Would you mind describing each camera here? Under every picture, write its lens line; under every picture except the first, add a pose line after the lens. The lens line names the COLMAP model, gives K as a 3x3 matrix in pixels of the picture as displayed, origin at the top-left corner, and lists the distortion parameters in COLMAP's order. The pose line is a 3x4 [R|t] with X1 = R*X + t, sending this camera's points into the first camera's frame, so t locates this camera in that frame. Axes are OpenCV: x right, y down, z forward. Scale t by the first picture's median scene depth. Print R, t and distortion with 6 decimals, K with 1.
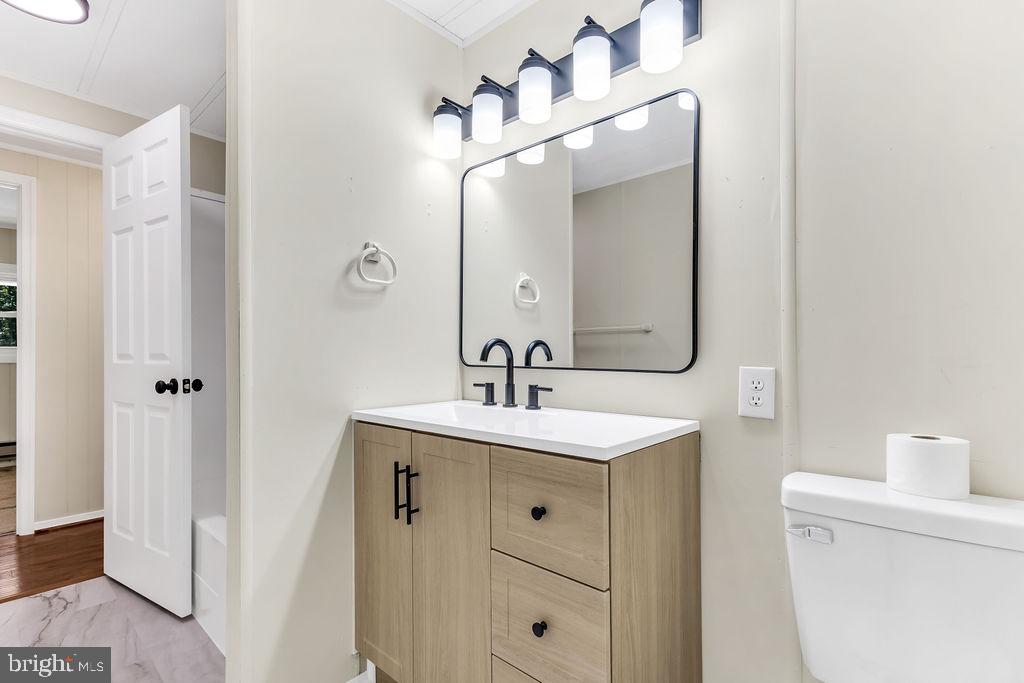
lens RADIAL K [[469.6, 0, 513.1], [0, 469.6, 344.9], [0, 0, 1]] dist [-0.013816, -0.000069]
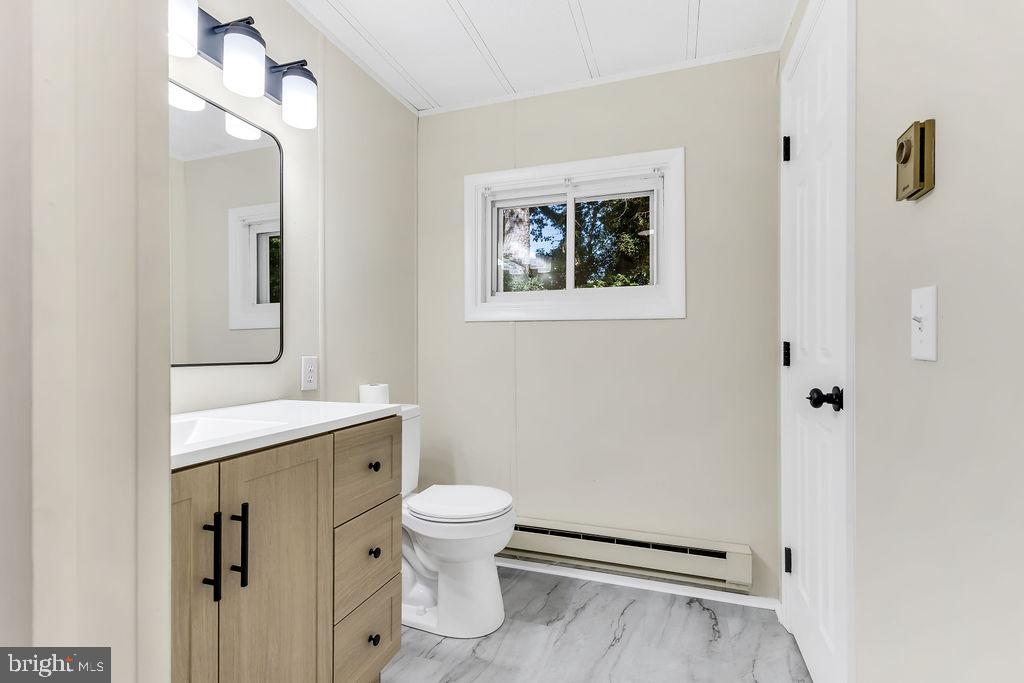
lens RADIAL K [[469.6, 0, 512.9], [0, 469.6, 346.9], [0, 0, 1]] dist [-0.013816, -0.000069]
pose [[-0.384377, 0.002863, 0.923172, -1.109527], [-0.008282, 0.999944, -0.006550, 0.020313], [-0.923139, -0.010163, -0.384332, 0.963423]]
